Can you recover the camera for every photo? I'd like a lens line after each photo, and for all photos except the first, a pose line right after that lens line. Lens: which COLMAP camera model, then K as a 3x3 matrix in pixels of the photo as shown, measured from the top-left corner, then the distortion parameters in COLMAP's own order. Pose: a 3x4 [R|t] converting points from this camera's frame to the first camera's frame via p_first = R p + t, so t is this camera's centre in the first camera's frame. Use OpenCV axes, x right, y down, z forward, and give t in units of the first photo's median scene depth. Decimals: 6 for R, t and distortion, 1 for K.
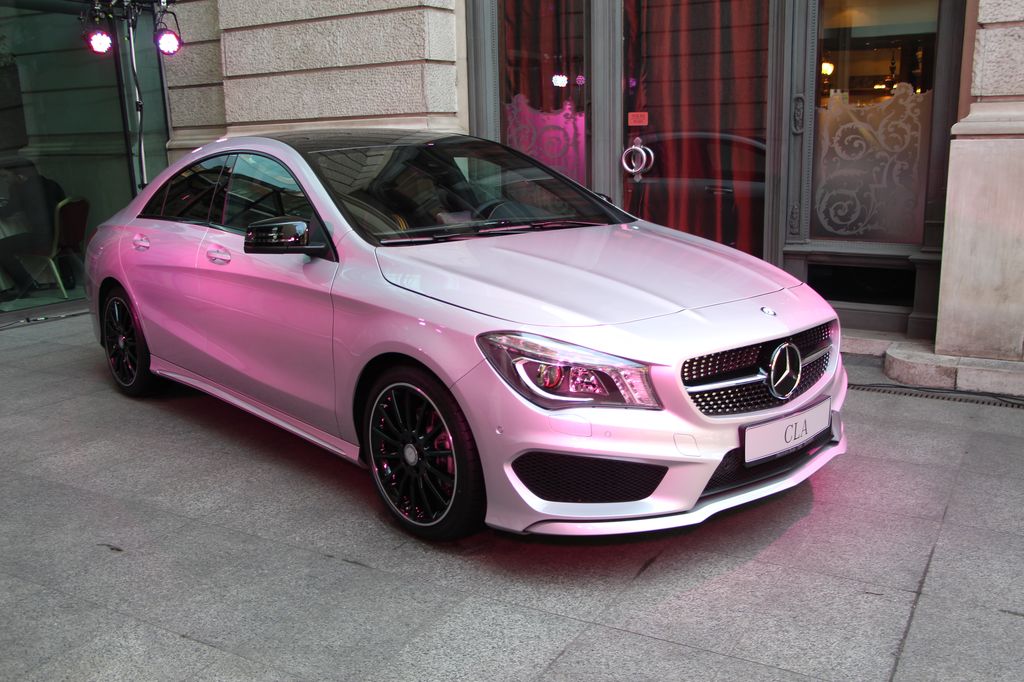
lens RADIAL K [[974.1, 0, 517.4], [0, 974.1, 343.5], [0, 0, 1]] dist [-0.151980, 0.241924]
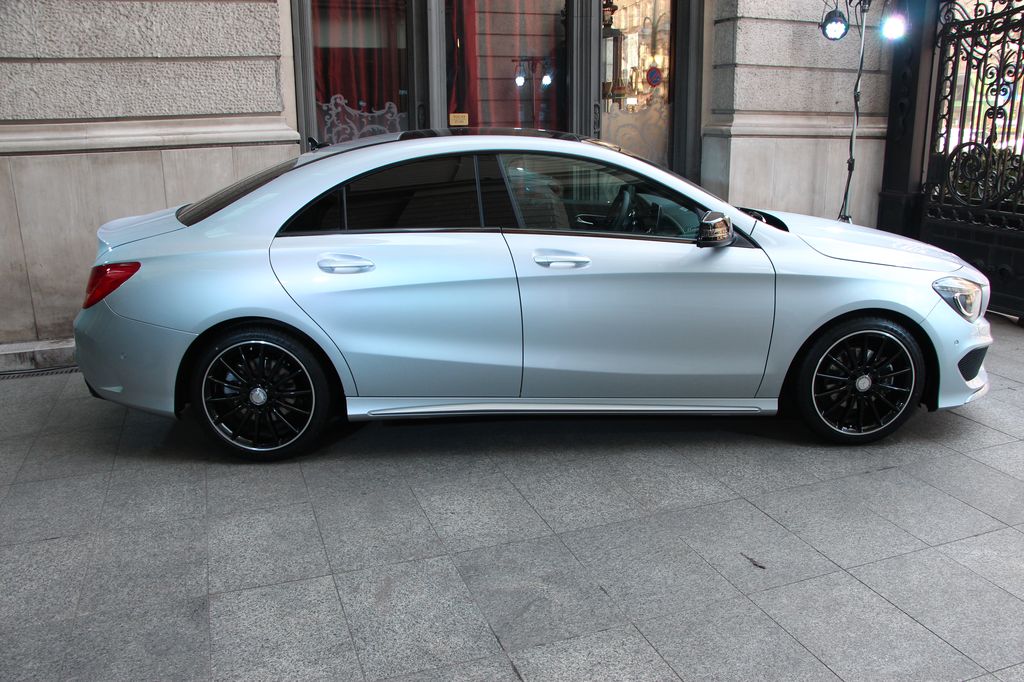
lens RADIAL K [[856.9, 0, 531.2], [0, 856.9, 353.6], [0, 0, 1]] dist [-0.195666, 0.180302]
pose [[0.631374, -0.193110, 0.751050, -0.804449], [0.157066, 0.980269, 0.120009, -0.086771], [-0.759406, 0.042194, 0.649247, 0.385504]]
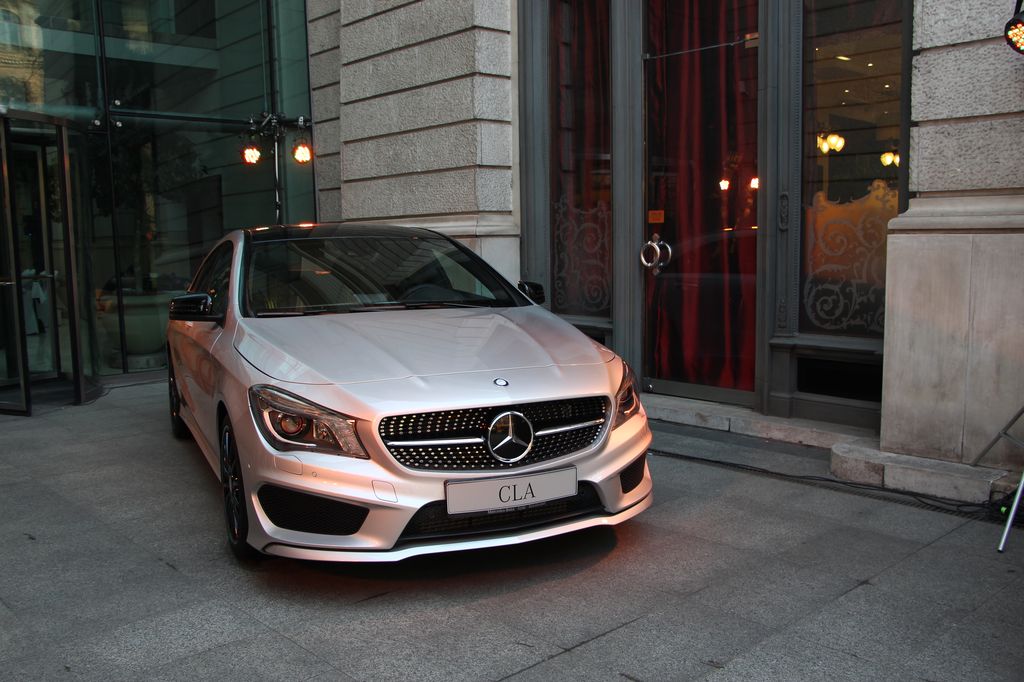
lens RADIAL K [[935.5, 0, 512.0], [0, 935.5, 341.0], [0, 0, 1]] dist [-0.160016, 0.208635]
pose [[0.954905, 0.038379, -0.294420, 0.362221], [-0.067582, 0.993677, -0.089661, 0.009307], [0.289117, 0.105515, 0.951461, -0.014710]]
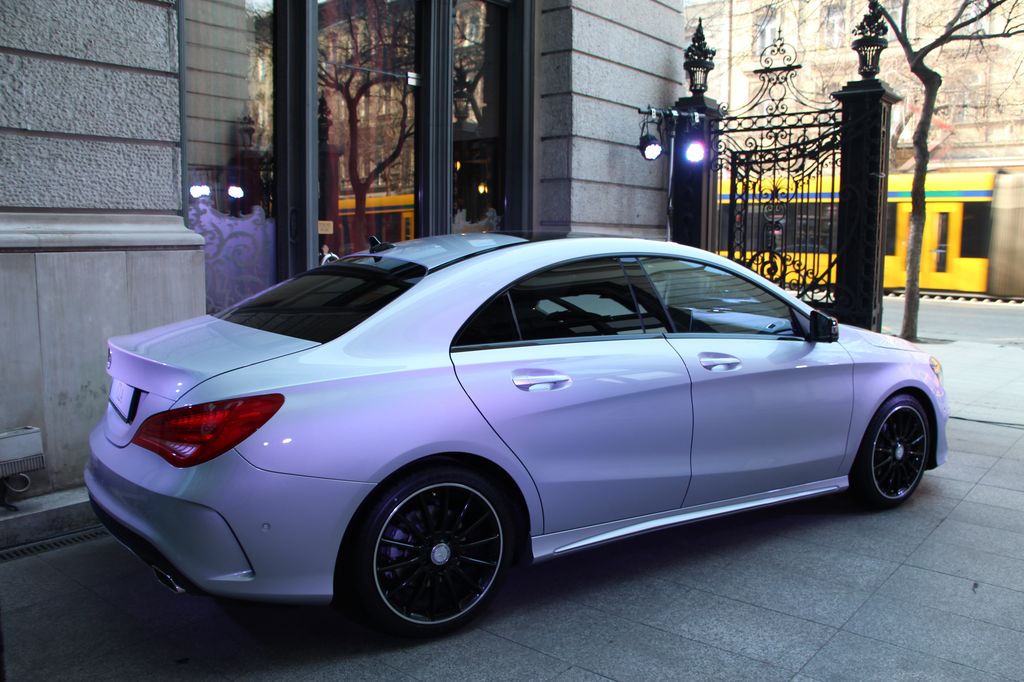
lens RADIAL K [[856.9, 0, 531.2], [0, 856.9, 353.6], [0, 0, 1]] dist [-0.195666, 0.180302]
pose [[0.156604, -0.108632, 0.981669, -0.951917], [0.194726, 0.977819, 0.077142, -0.164203], [-0.968275, 0.179076, 0.174284, 0.841998]]
